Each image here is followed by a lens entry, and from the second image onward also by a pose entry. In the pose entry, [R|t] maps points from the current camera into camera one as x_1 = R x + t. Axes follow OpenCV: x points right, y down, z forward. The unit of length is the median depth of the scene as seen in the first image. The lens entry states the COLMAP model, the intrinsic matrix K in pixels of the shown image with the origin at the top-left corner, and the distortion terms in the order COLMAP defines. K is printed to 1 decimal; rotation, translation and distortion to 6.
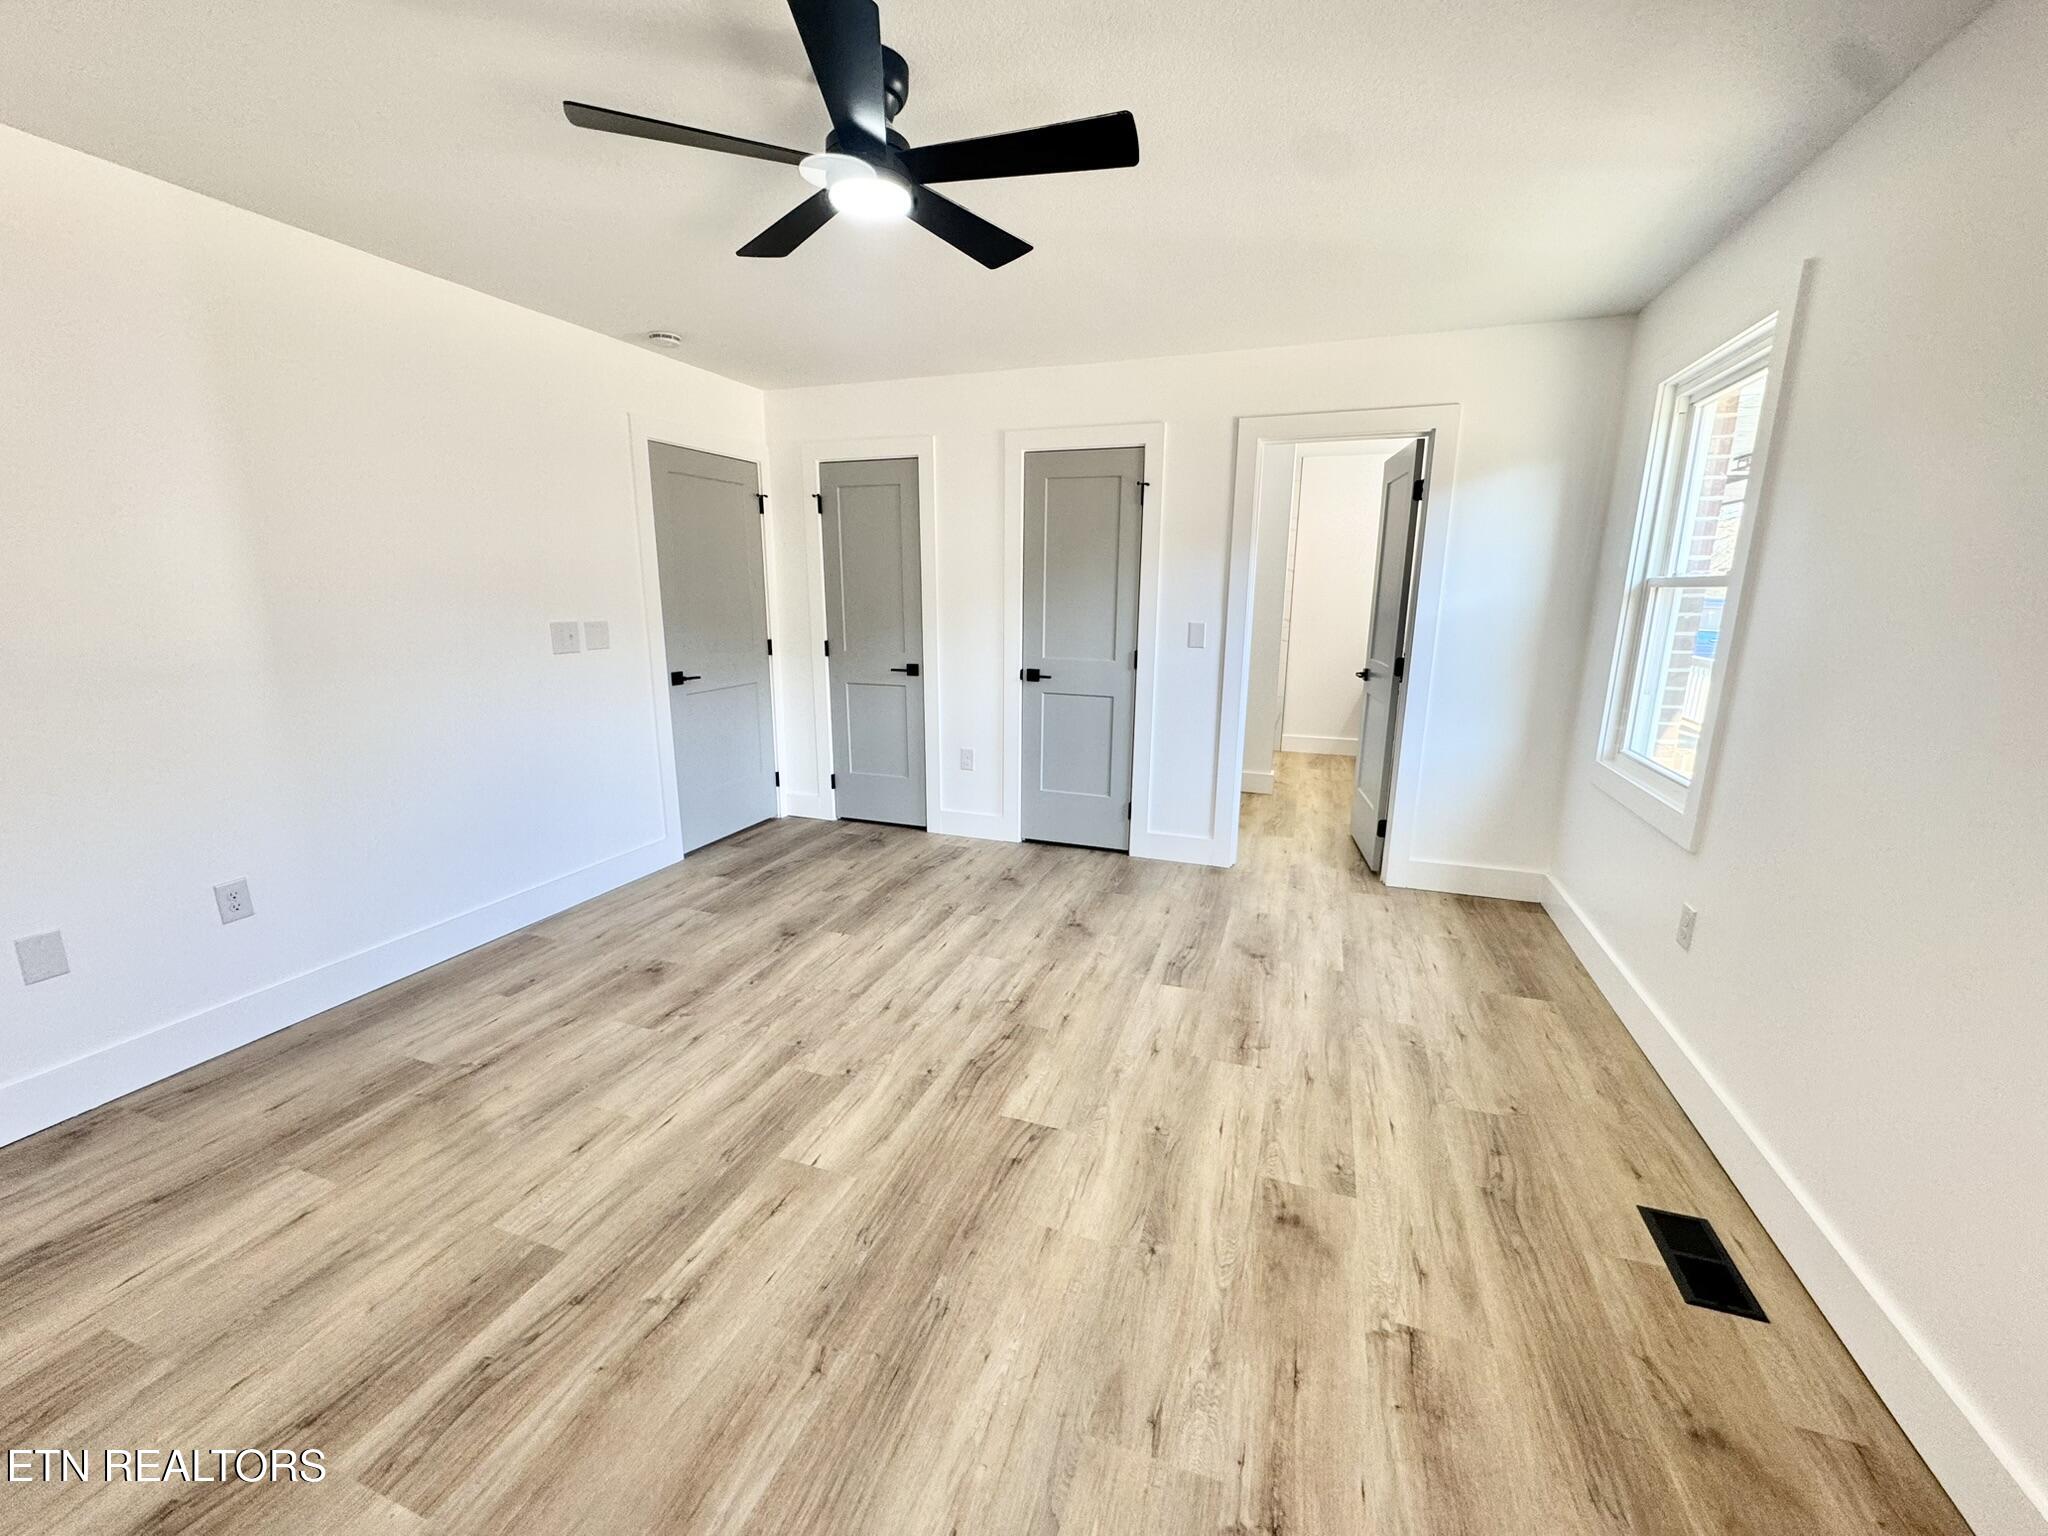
lens RADIAL K [[808.9, 0, 1018.7], [0, 808.9, 764.7], [0, 0, 1]] dist [-0.002075, 0.000157]
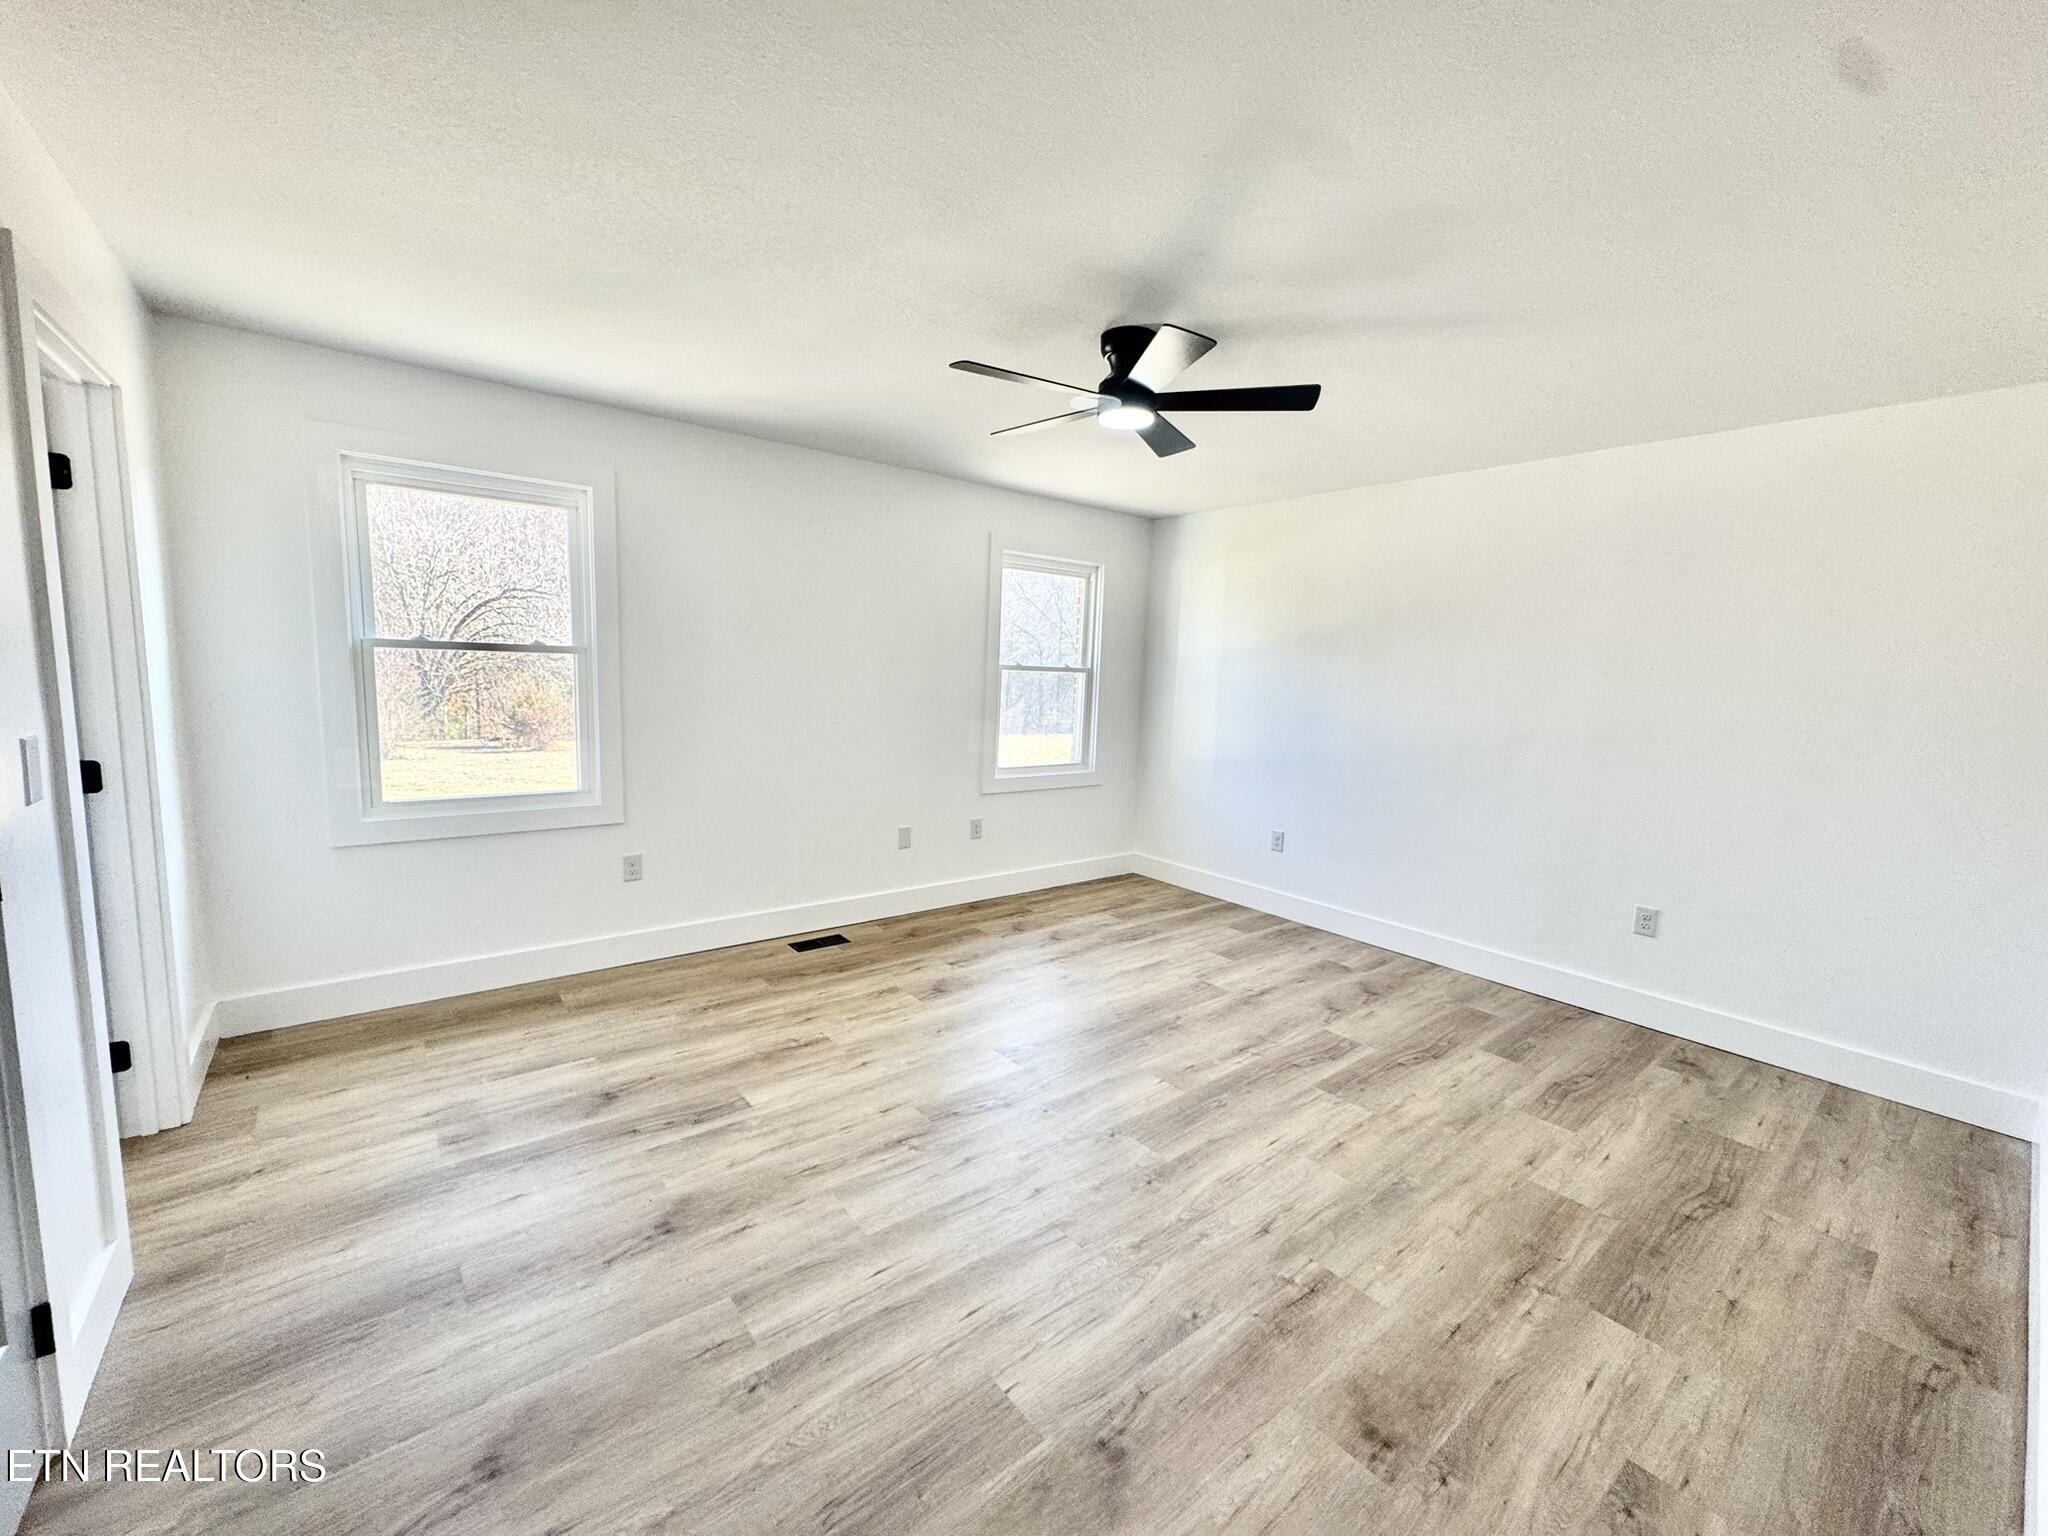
lens RADIAL K [[808.9, 0, 1016.3], [0, 808.9, 767.2], [0, 0, 1]] dist [-0.002075, 0.000157]
pose [[-0.847619, -0.103428, 0.520428, -0.588566], [0.072592, 0.948992, 0.306830, -0.398755], [-0.525616, 0.297854, -0.796875, 1.720805]]
